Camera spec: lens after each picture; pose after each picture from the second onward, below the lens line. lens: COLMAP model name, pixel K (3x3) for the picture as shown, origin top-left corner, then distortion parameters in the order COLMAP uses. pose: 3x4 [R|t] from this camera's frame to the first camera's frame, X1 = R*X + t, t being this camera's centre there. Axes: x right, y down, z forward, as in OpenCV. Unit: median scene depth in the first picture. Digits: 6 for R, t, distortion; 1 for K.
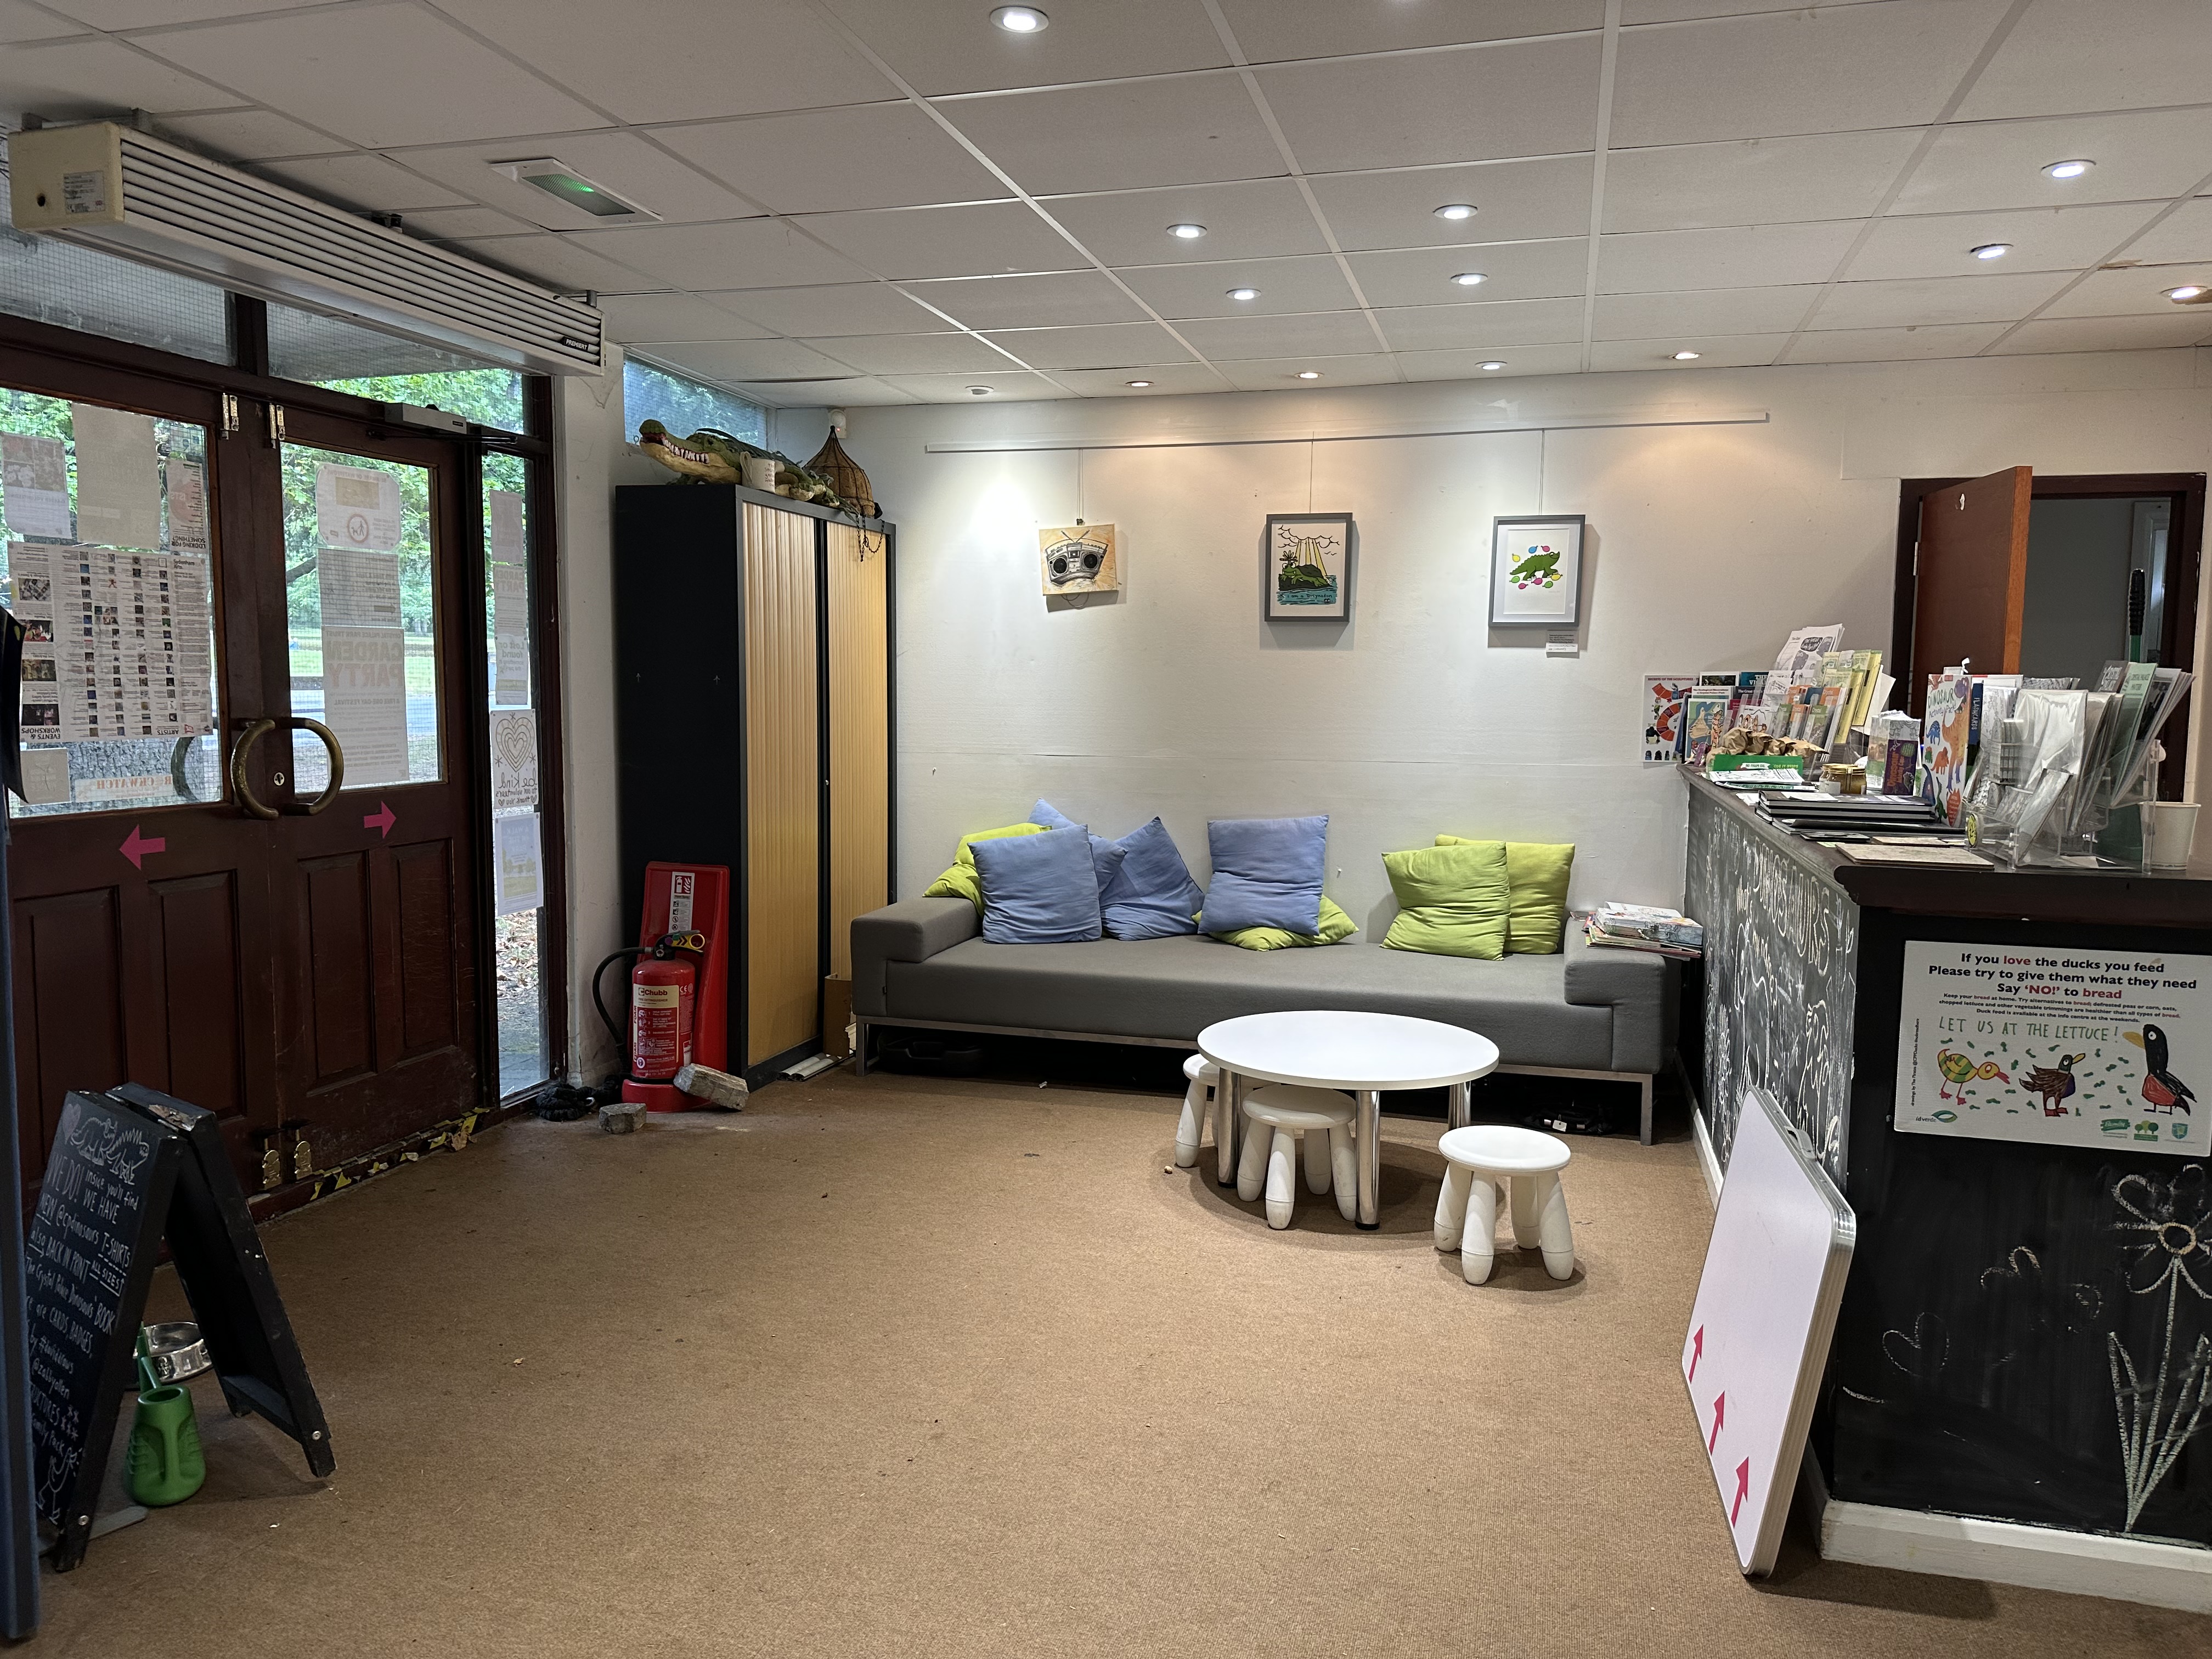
lens RADIAL K [[1553.4, 0, 1108.2], [0, 1553.4, 839.5], [0, 0, 1]] dist [0.074463, -0.092037]
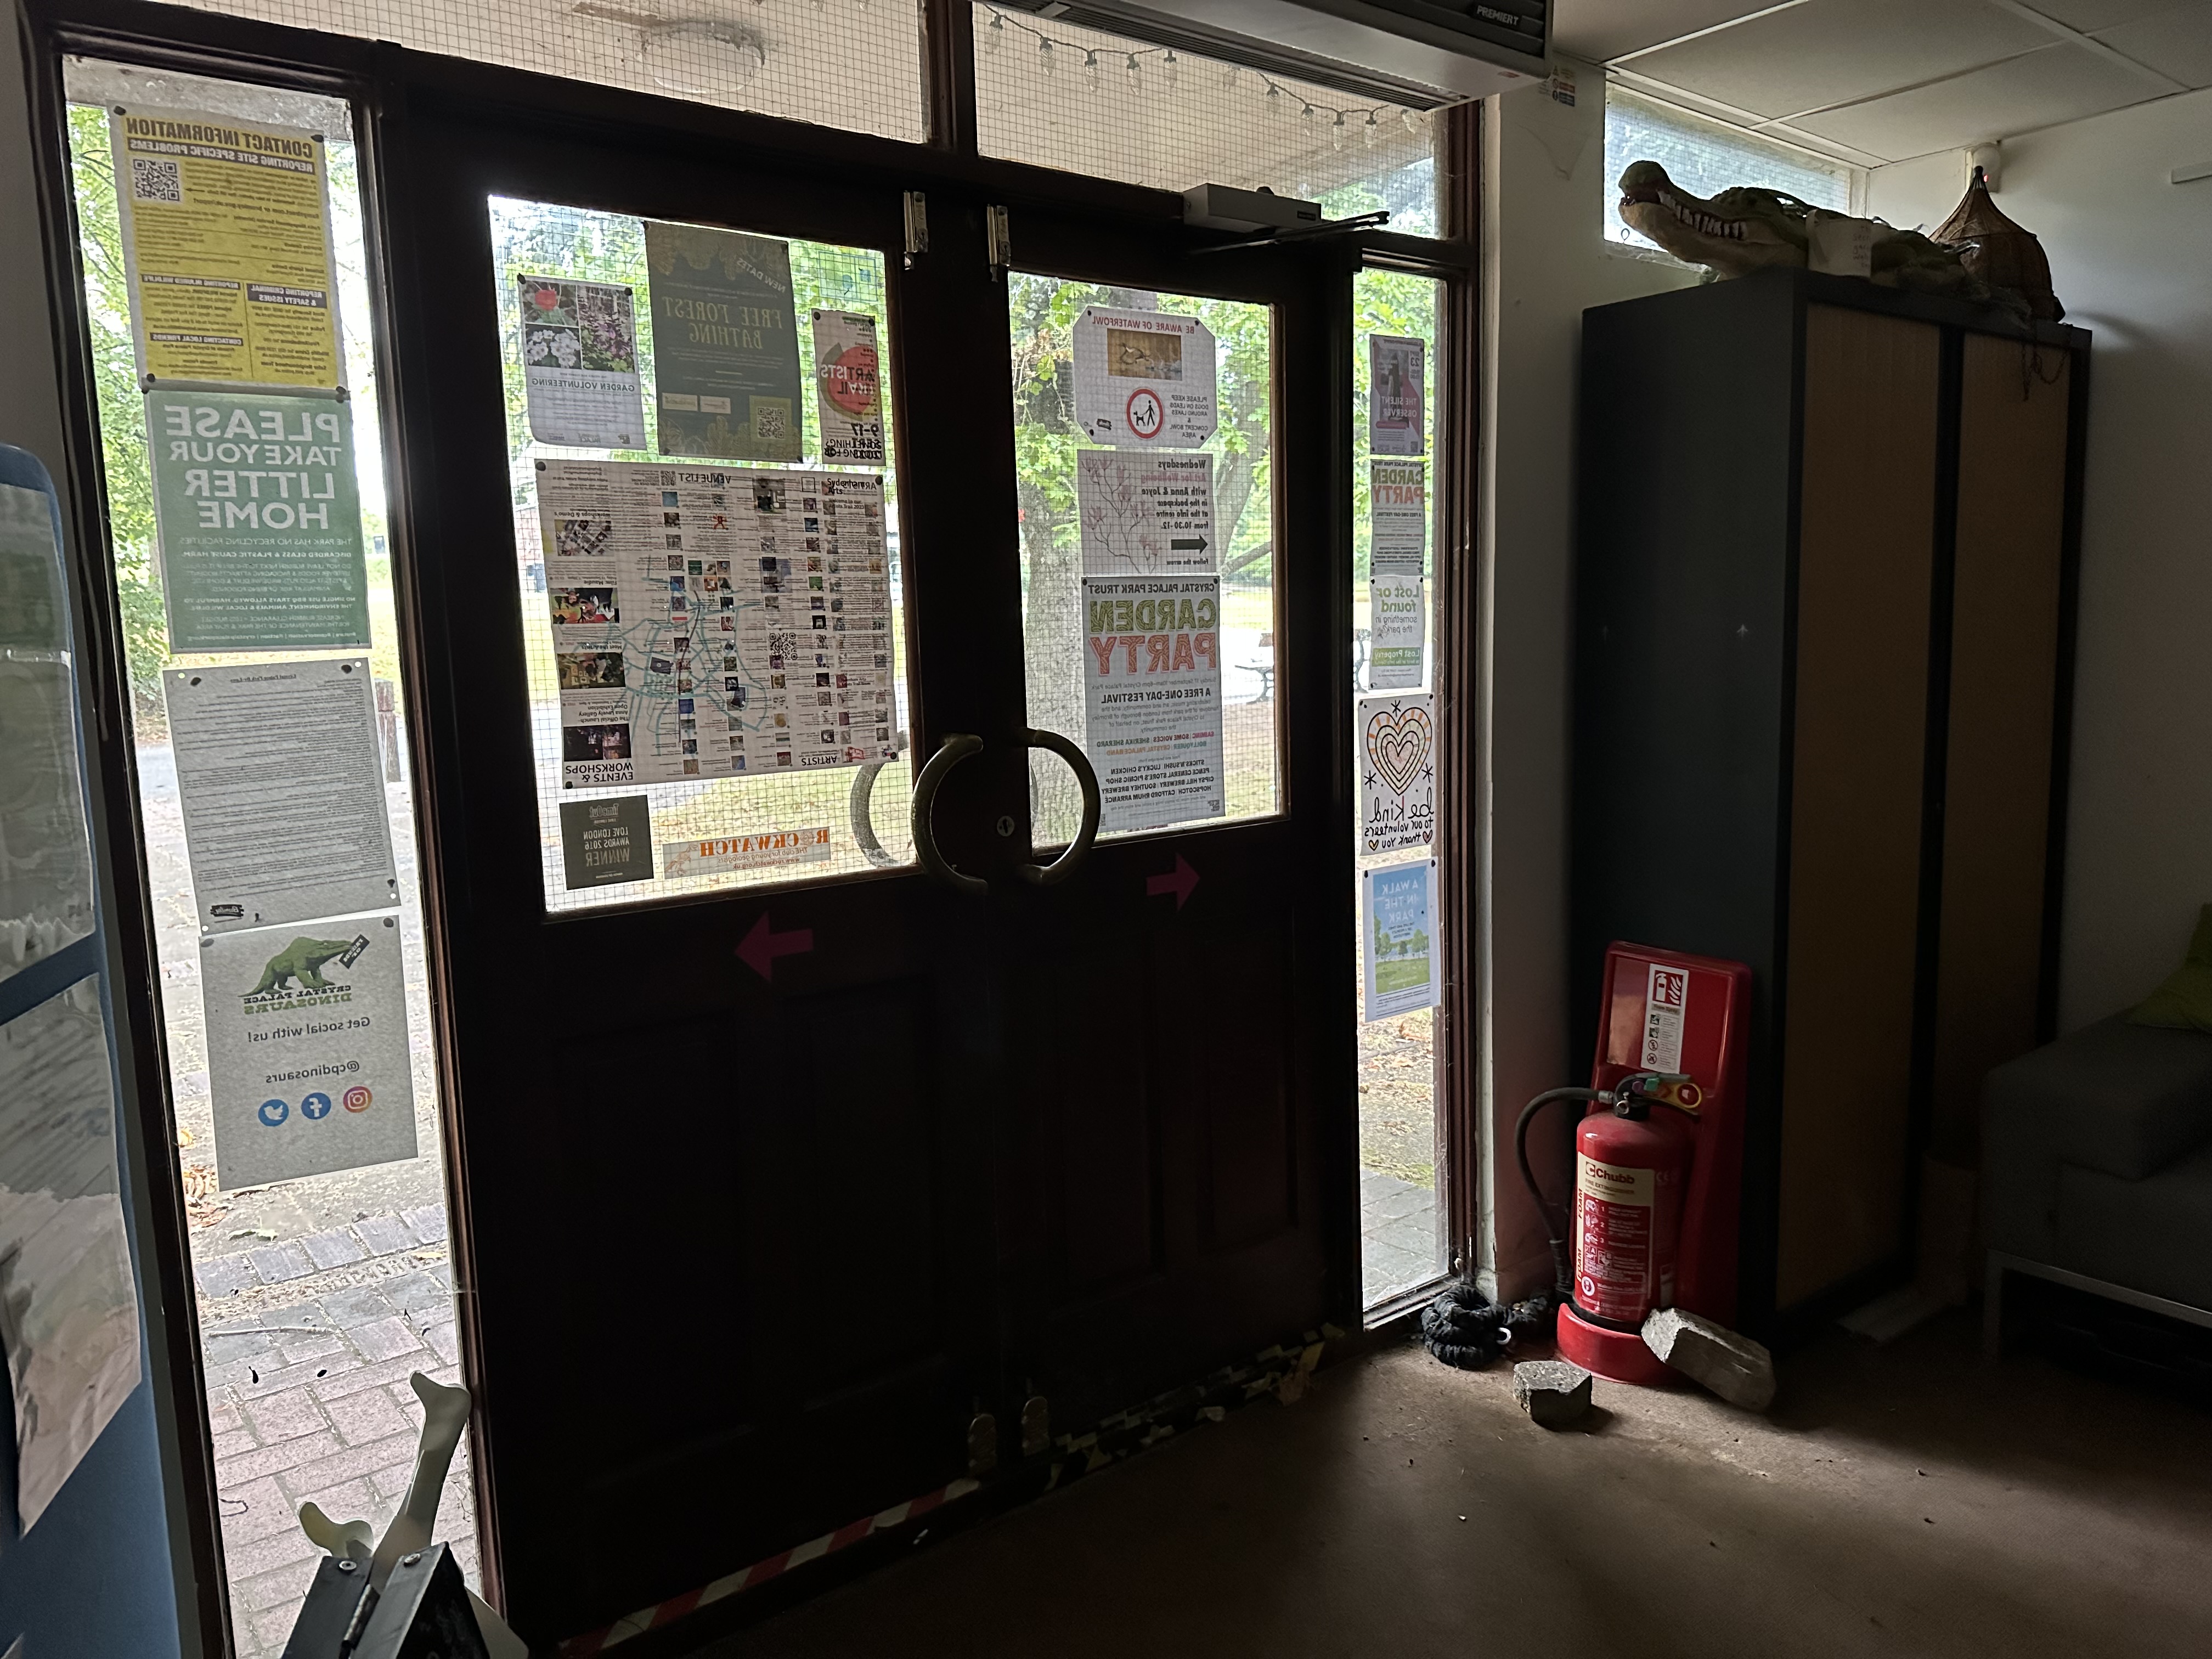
lens RADIAL K [[1601.6, 0, 1150.2], [0, 1601.6, 836.8], [0, 0, 1]] dist [0.182426, -0.348594]
pose [[0.822077, 0.044274, -0.567652, -0.105352], [-0.023979, 0.998780, 0.043175, -0.058116], [0.568871, -0.021881, 0.822135, 0.463920]]
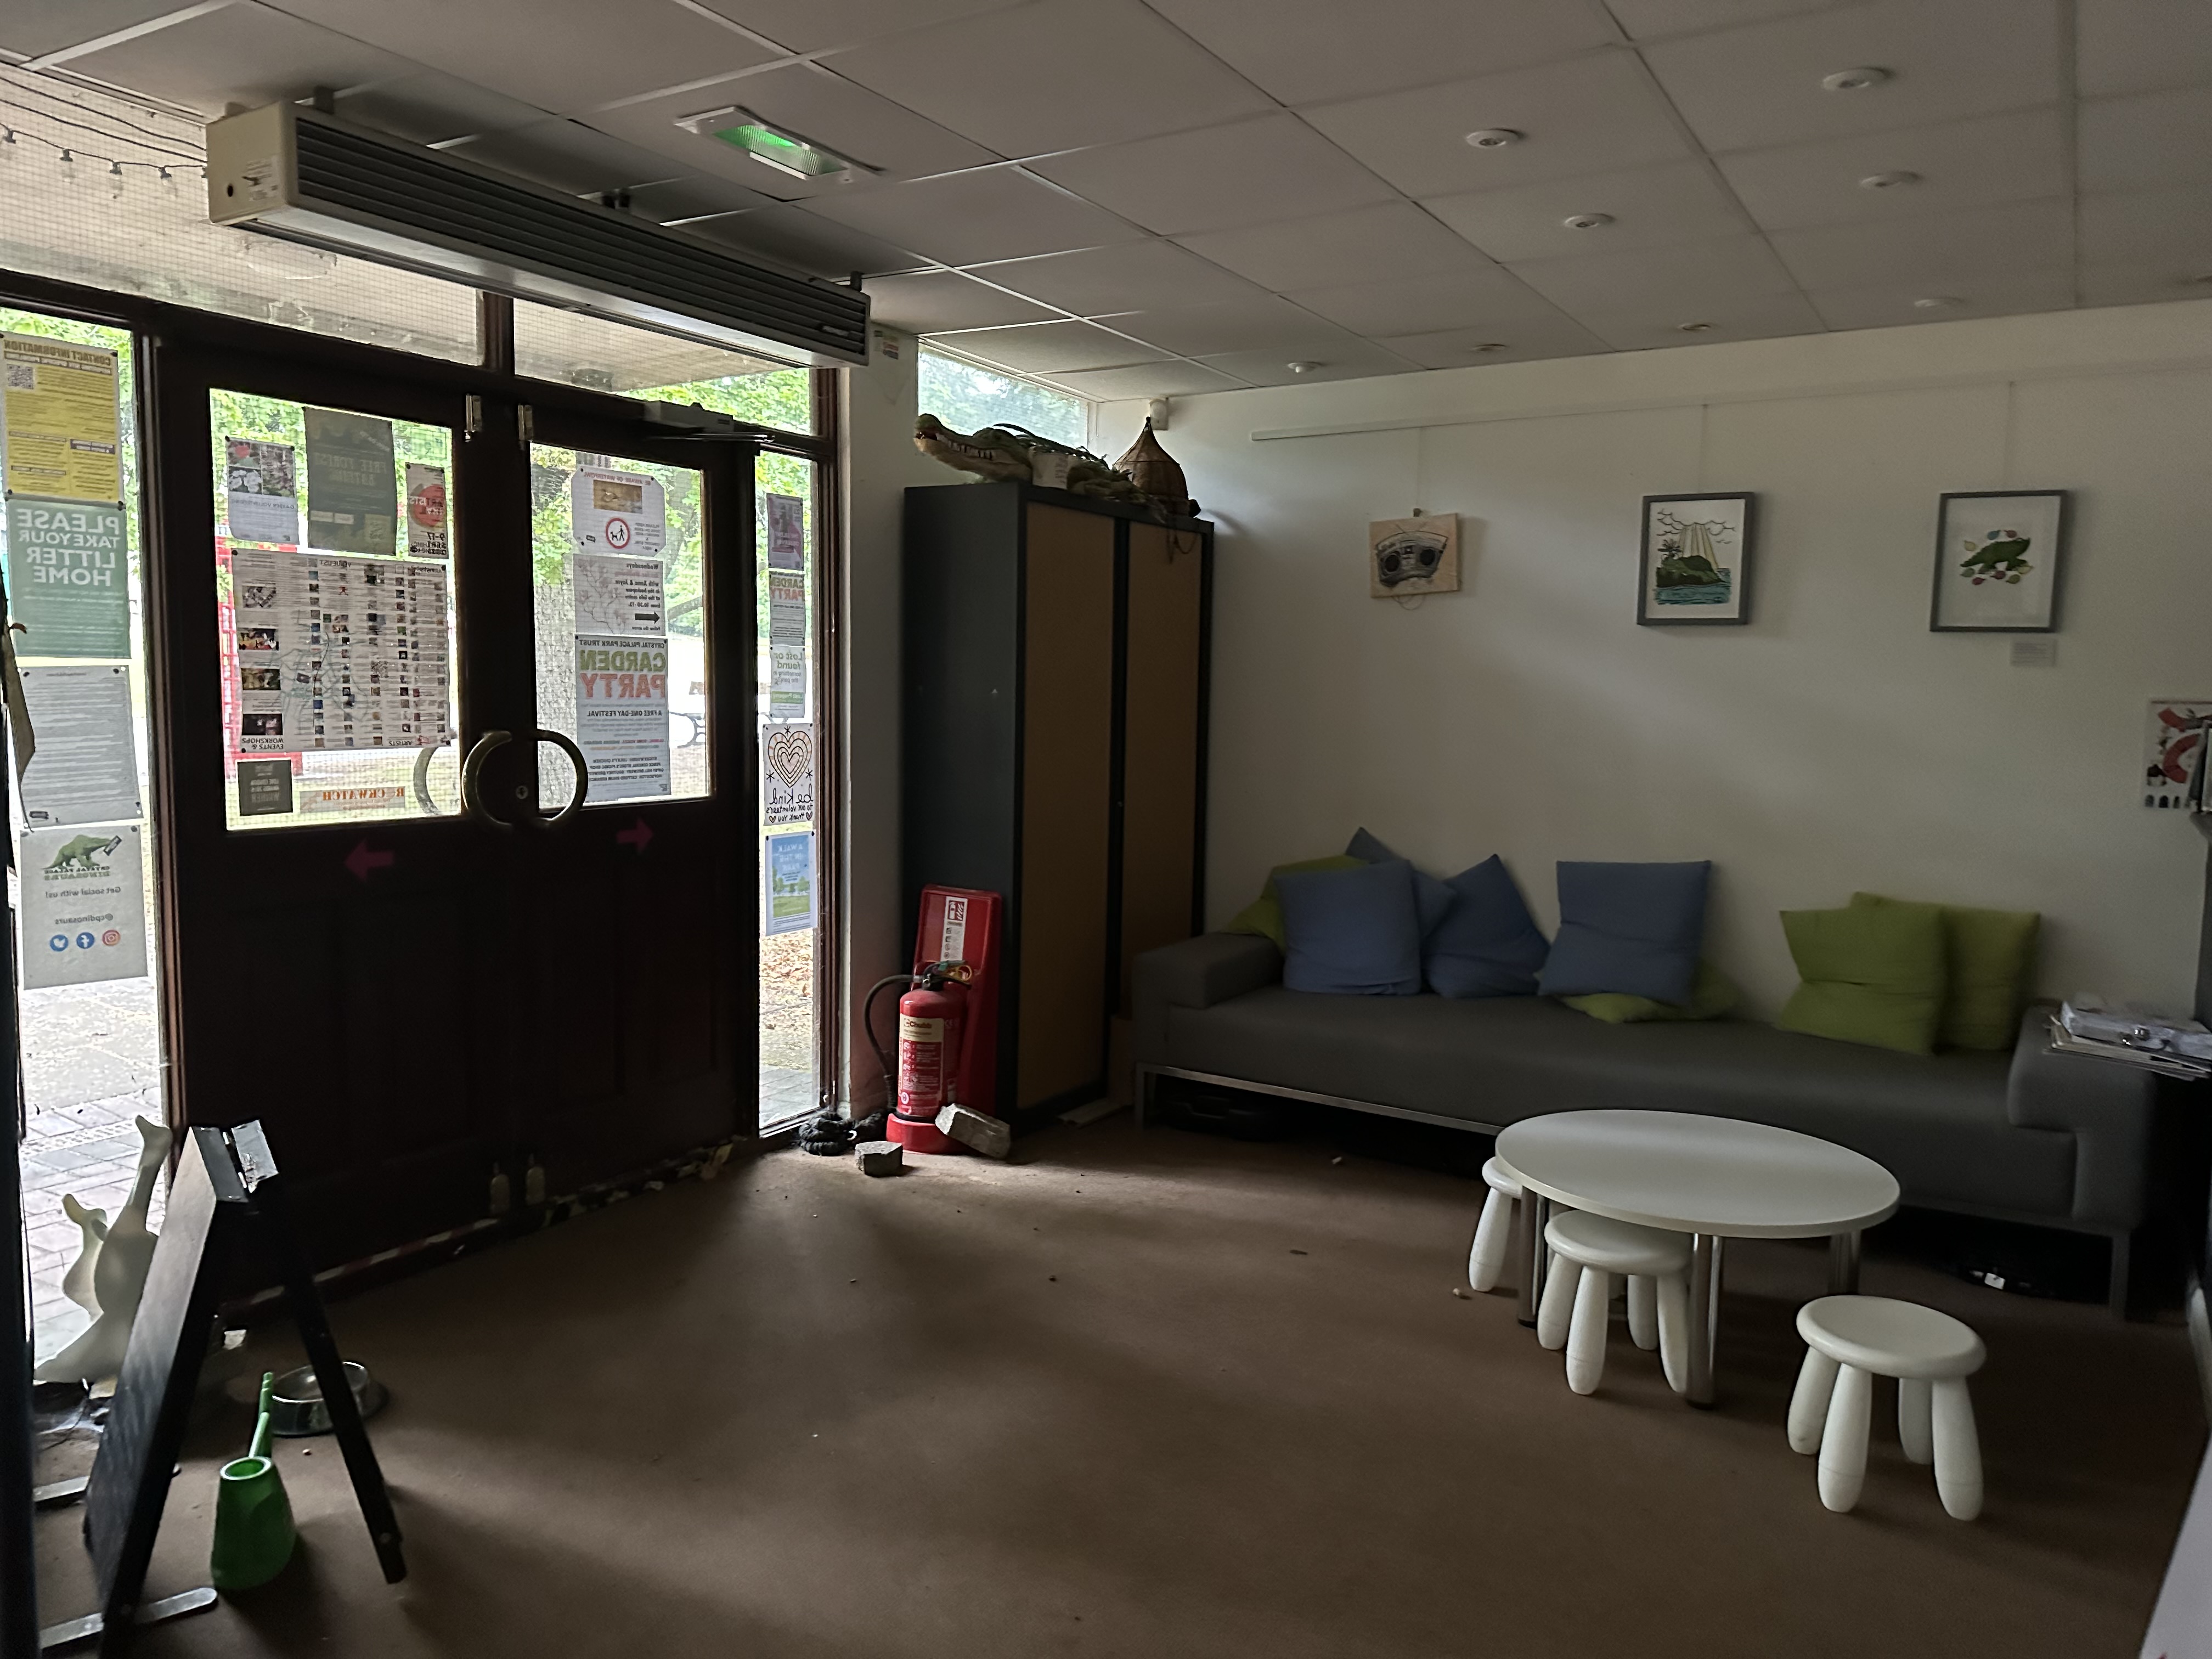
lens RADIAL K [[1533.0, 0, 1110.1], [0, 1533.0, 836.4], [0, 0, 1]] dist [0.094194, -0.143906]
pose [[0.963145, 0.034594, -0.266748, 0.071737], [-0.036219, 0.999343, -0.001171, -0.021315], [0.266532, 0.010789, 0.963766, 0.161698]]
